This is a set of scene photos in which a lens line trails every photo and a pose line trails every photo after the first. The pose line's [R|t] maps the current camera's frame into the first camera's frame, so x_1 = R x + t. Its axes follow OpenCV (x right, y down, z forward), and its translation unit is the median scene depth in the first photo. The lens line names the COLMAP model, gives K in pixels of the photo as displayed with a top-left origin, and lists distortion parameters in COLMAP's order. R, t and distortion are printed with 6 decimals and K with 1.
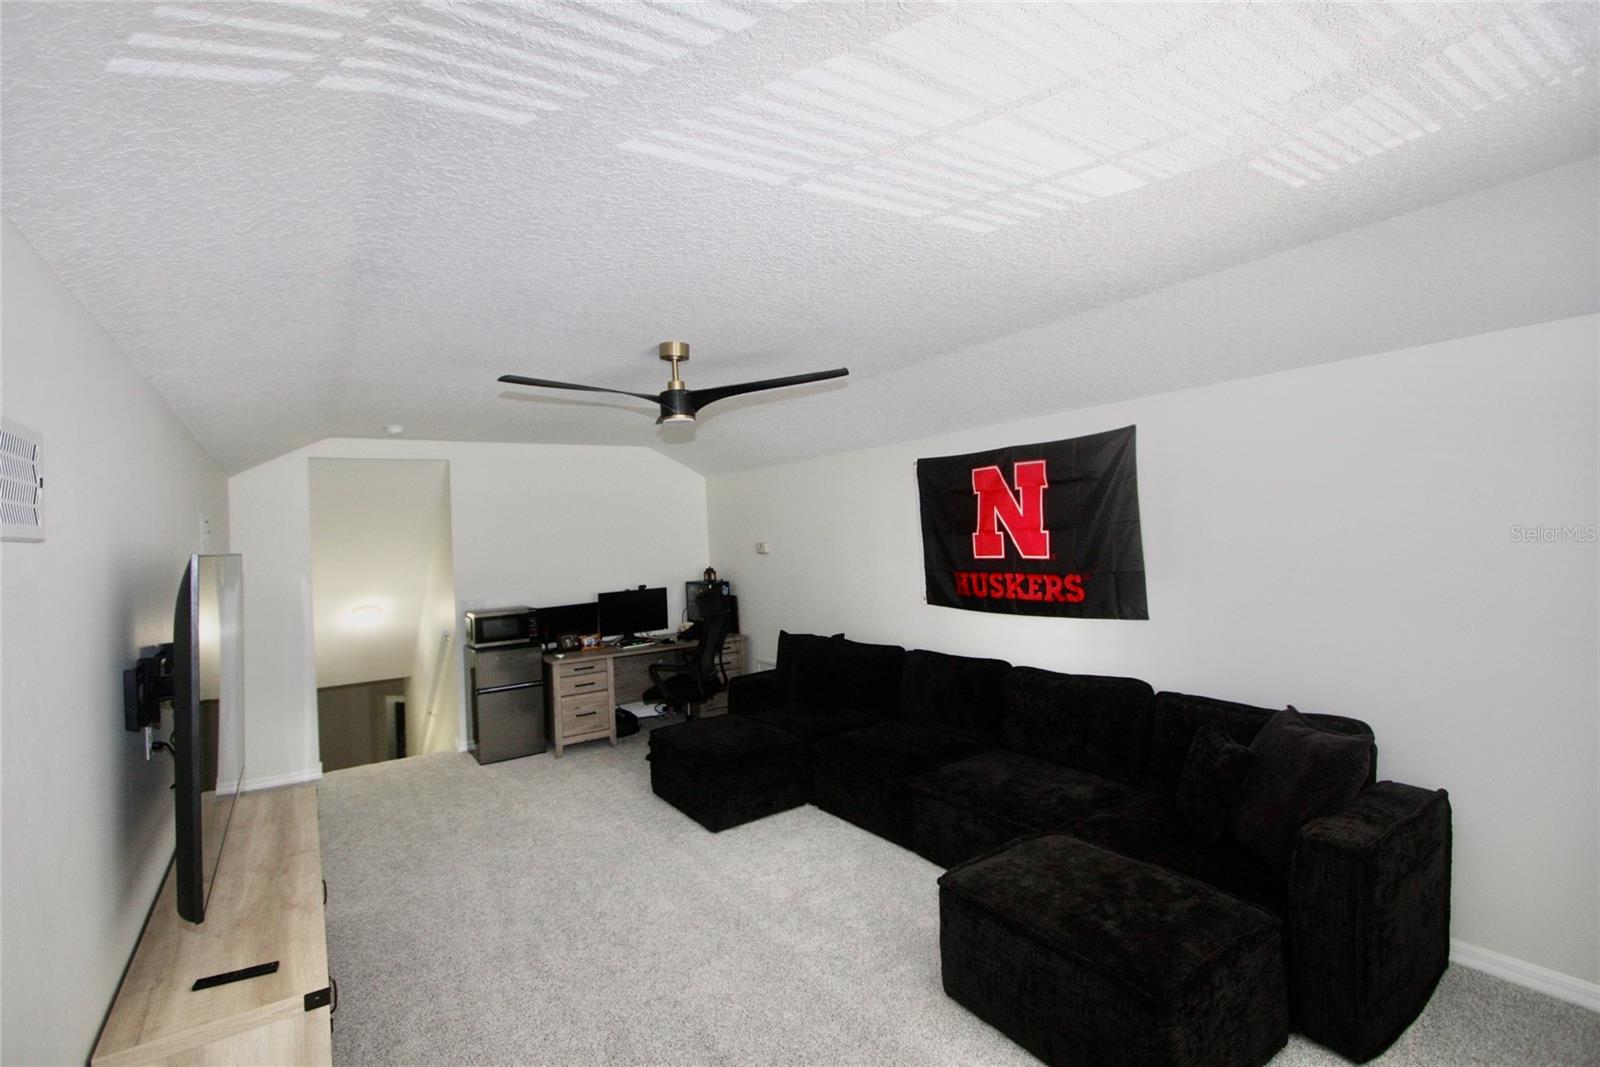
lens RADIAL K [[745.7, 0, 794.7], [0, 745.7, 539.2], [0, 0, 1]] dist [-0.017225, 0.003088]
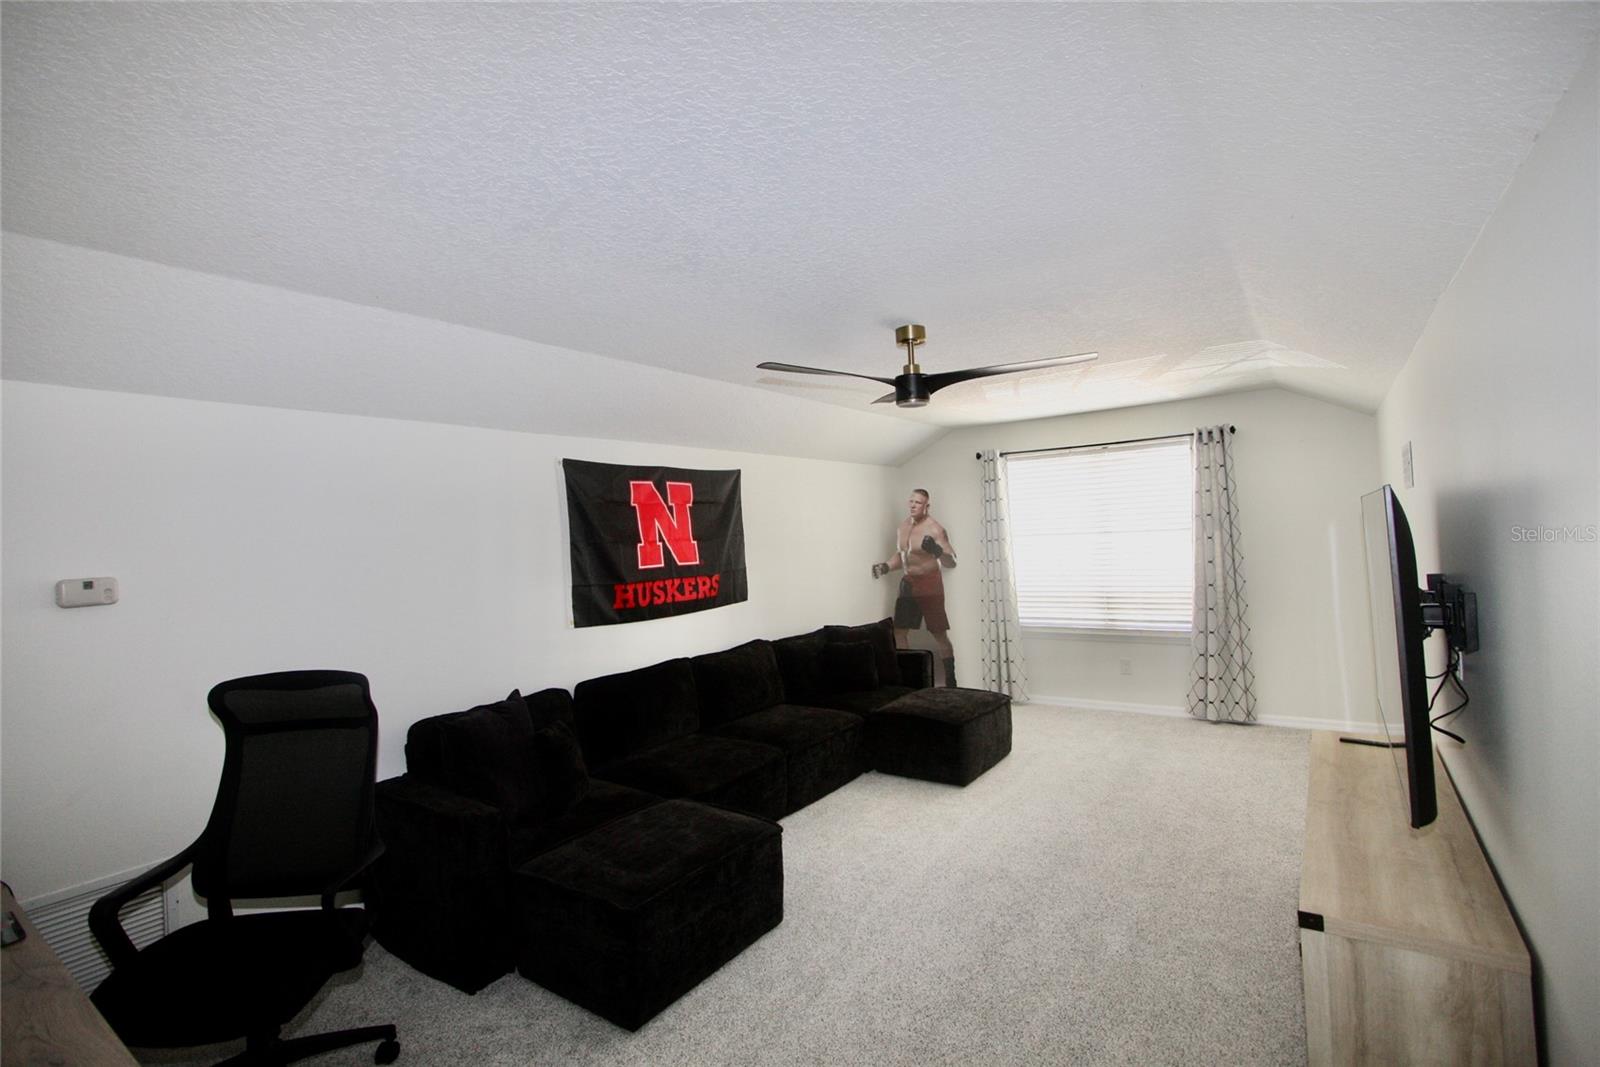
lens RADIAL K [[745.7, 0, 794.4], [0, 745.7, 527.8], [0, 0, 1]] dist [-0.017225, 0.003088]
pose [[-0.353154, 0.045799, 0.934444, -0.826627], [0.045643, 0.998455, -0.031686, 0.012312], [-0.934451, 0.031460, -0.354699, 1.222156]]
